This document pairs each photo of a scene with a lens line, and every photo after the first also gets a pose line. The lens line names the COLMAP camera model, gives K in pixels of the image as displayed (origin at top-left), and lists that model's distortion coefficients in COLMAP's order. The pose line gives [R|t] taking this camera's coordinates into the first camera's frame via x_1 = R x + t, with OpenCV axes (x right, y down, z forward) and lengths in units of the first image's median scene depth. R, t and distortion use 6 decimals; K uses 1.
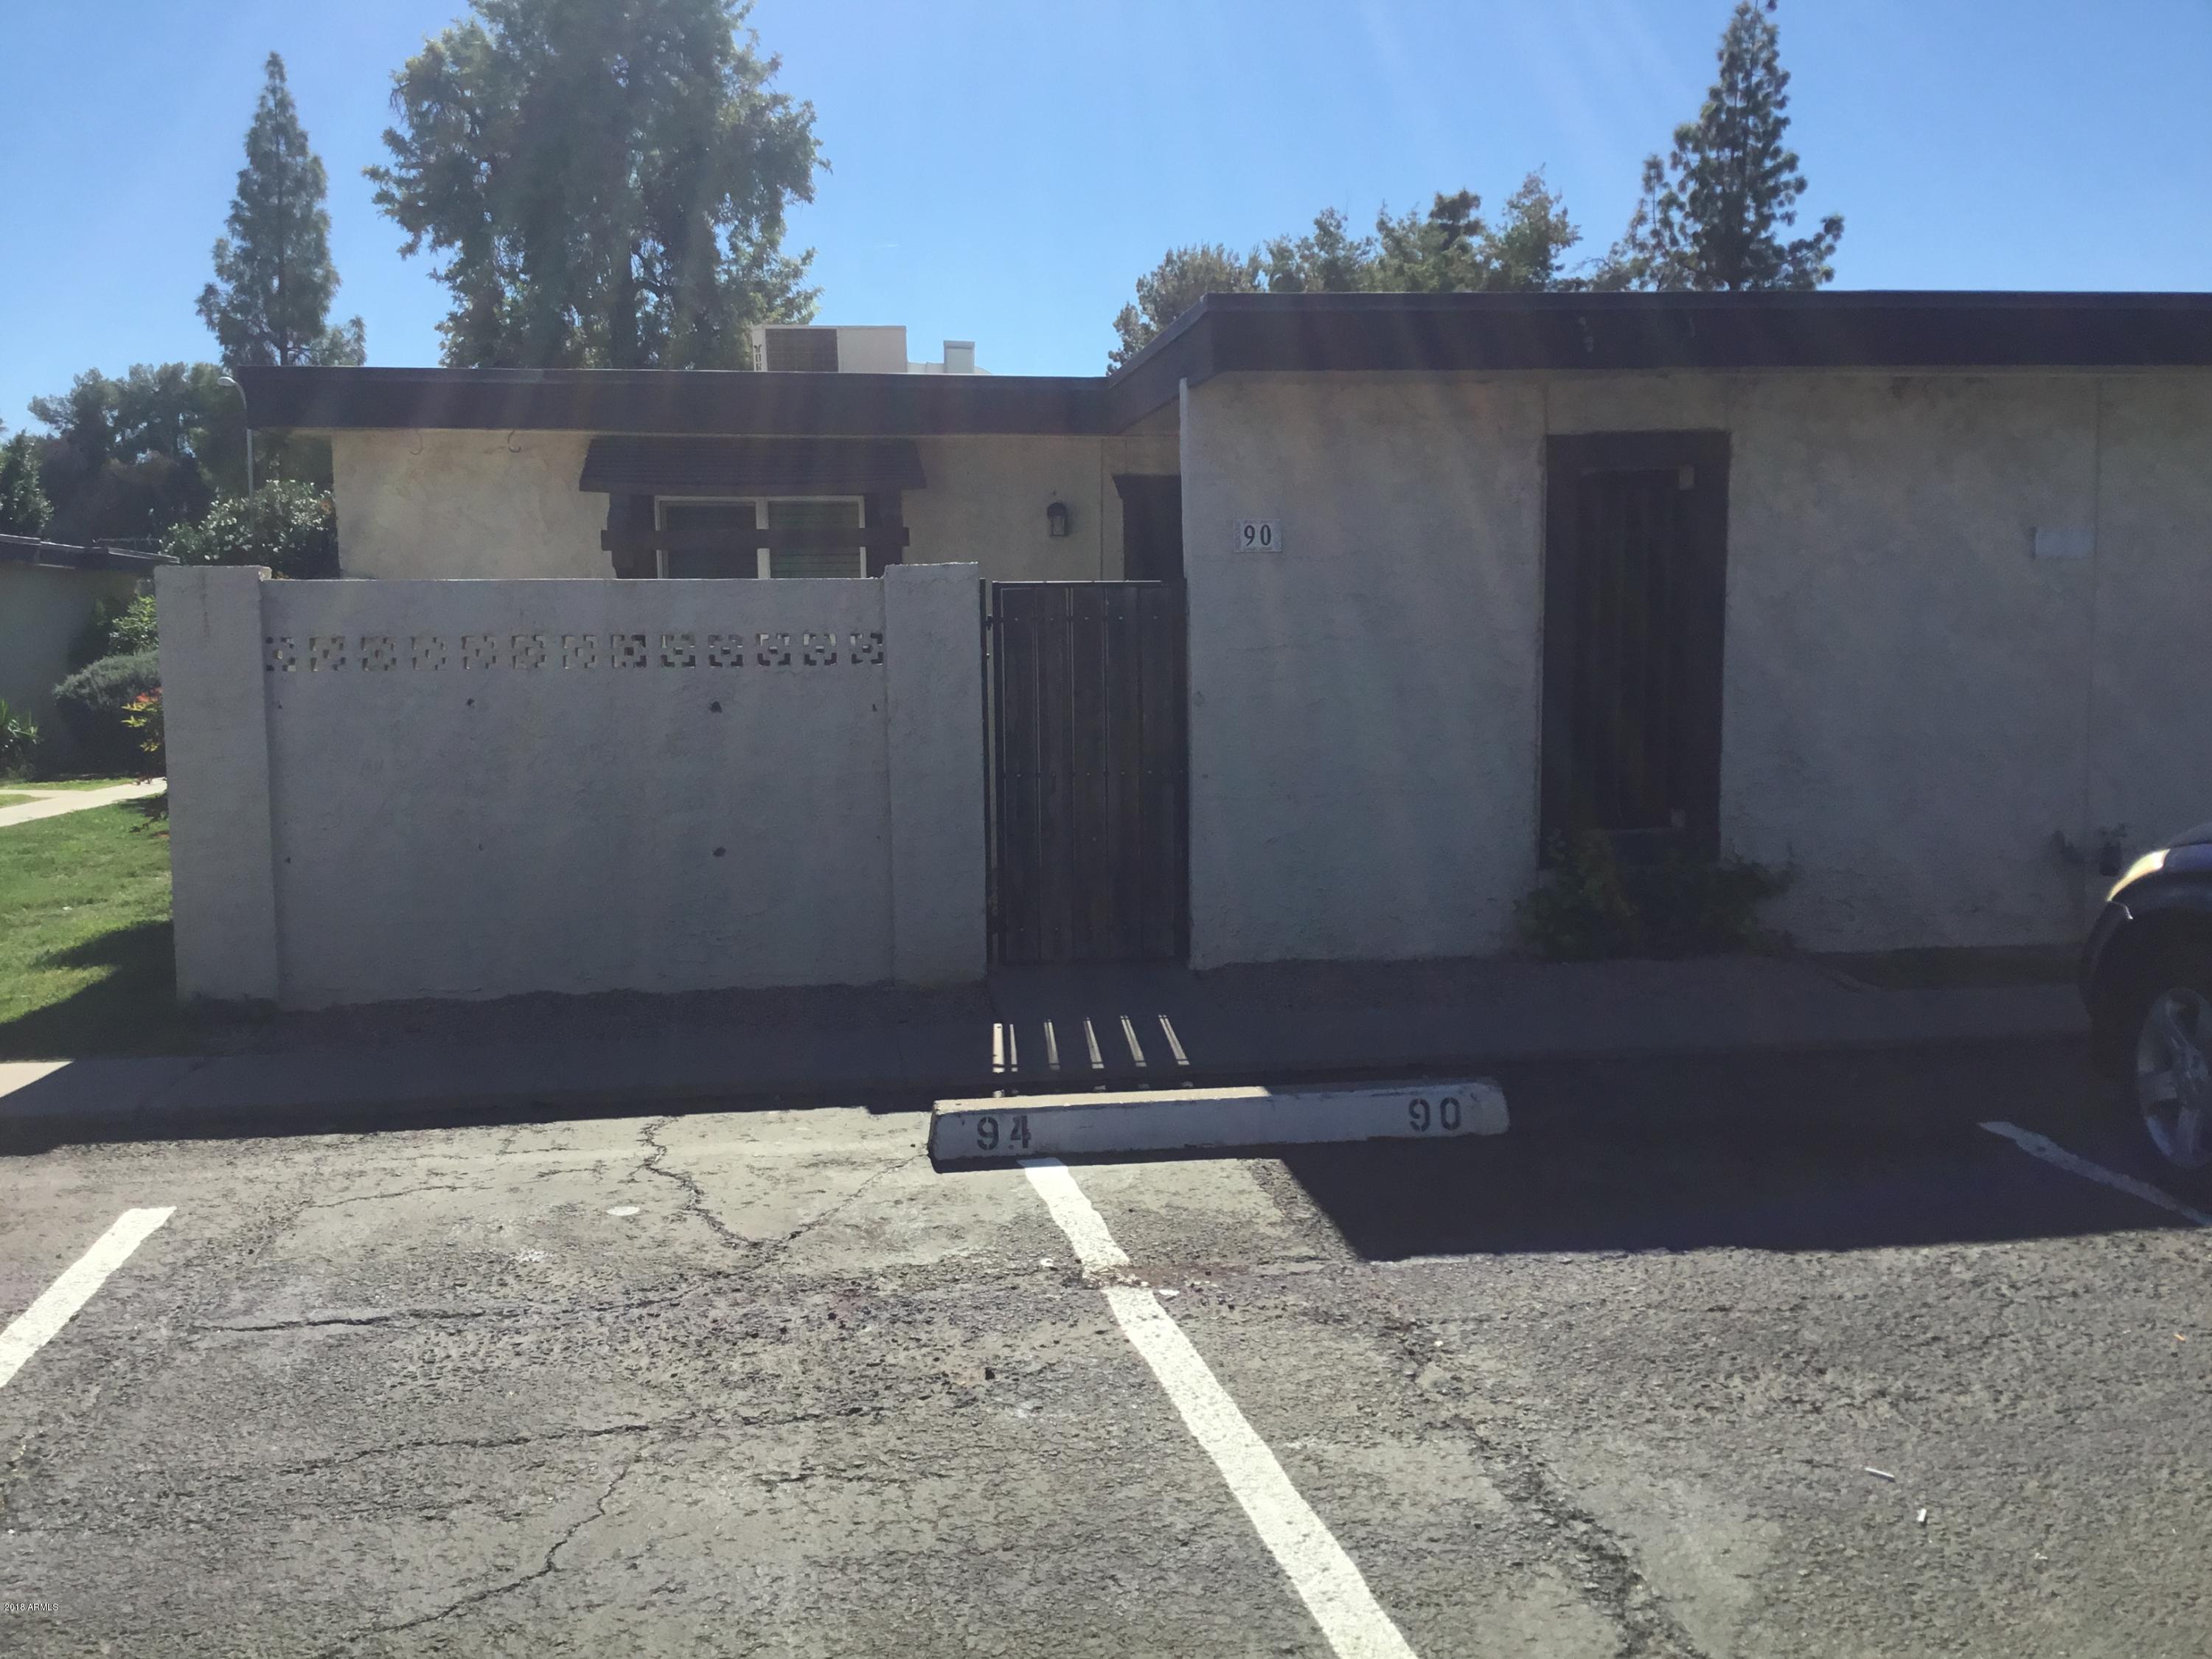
lens RADIAL K [[1975.1, 0, 1112.0], [0, 1975.1, 821.4], [0, 0, 1]] dist [0.077128, -0.128688]
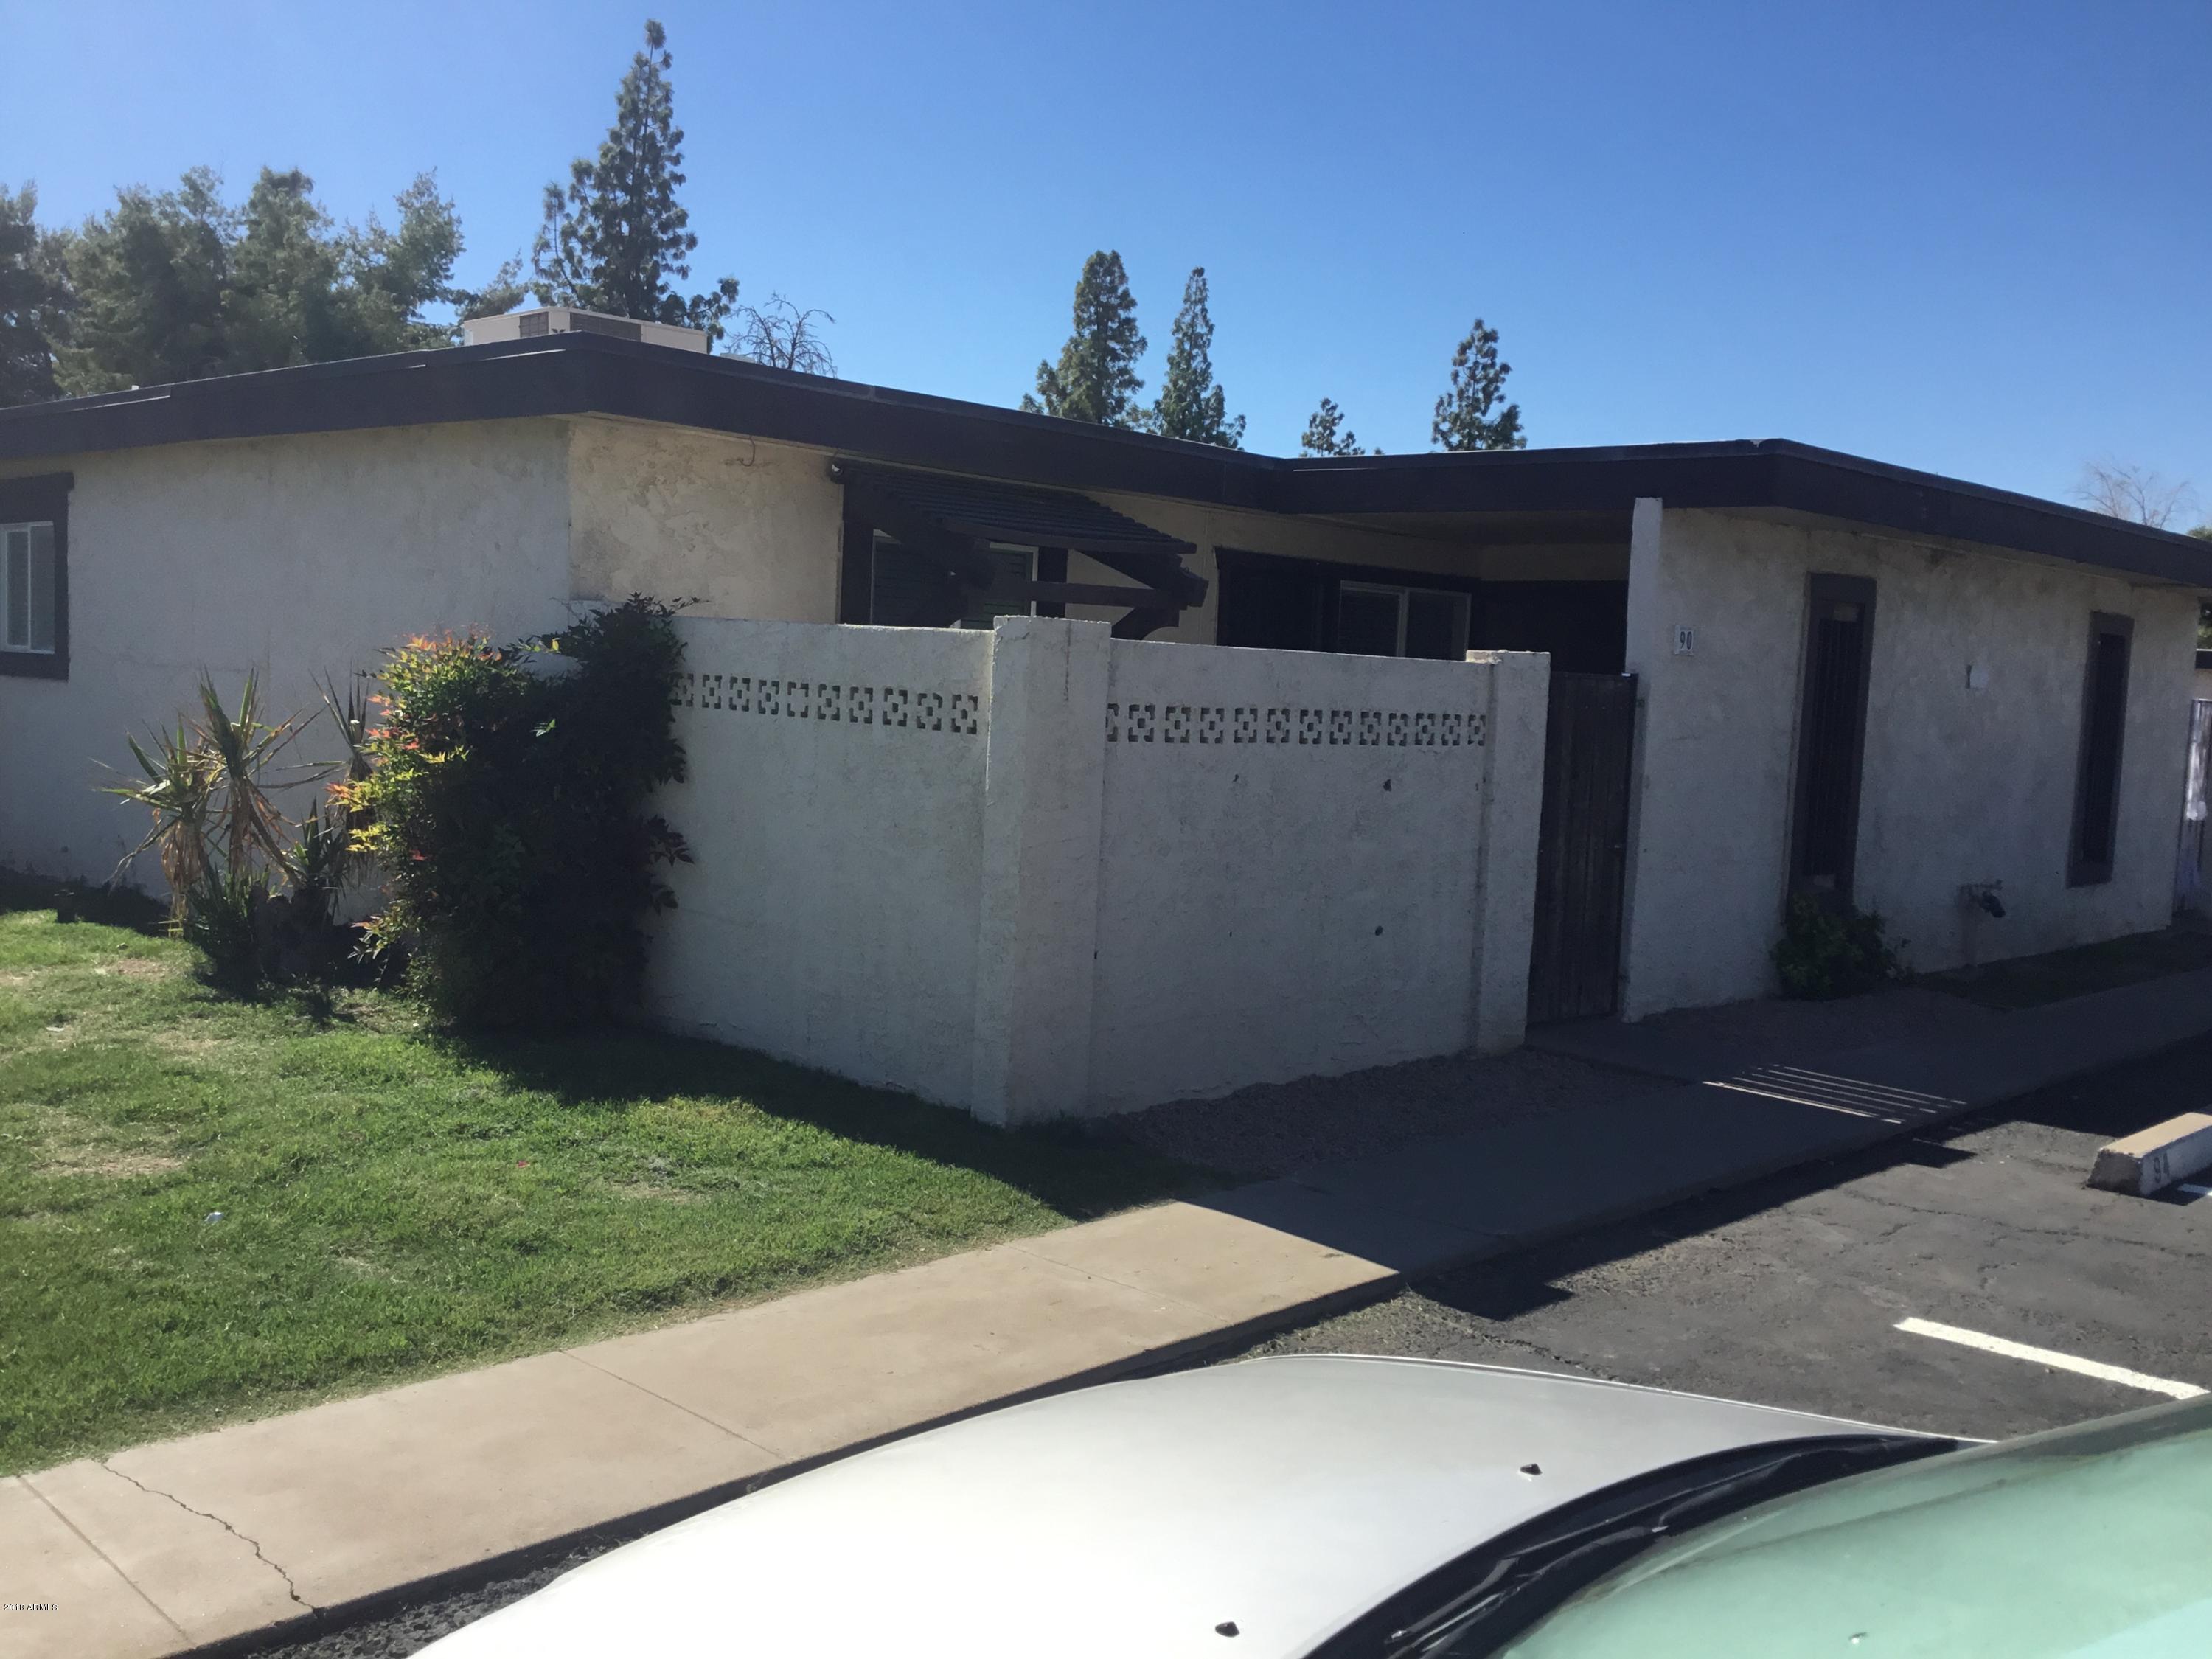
lens RADIAL K [[1975.1, 0, 1107.8], [0, 1975.1, 834.4], [0, 0, 1]] dist [0.077128, -0.128688]
pose [[0.786380, -0.001310, 0.617741, -0.129744], [0.003302, 0.999992, -0.002082, -0.004407], [-0.617734, 0.003677, 0.786379, 0.043058]]
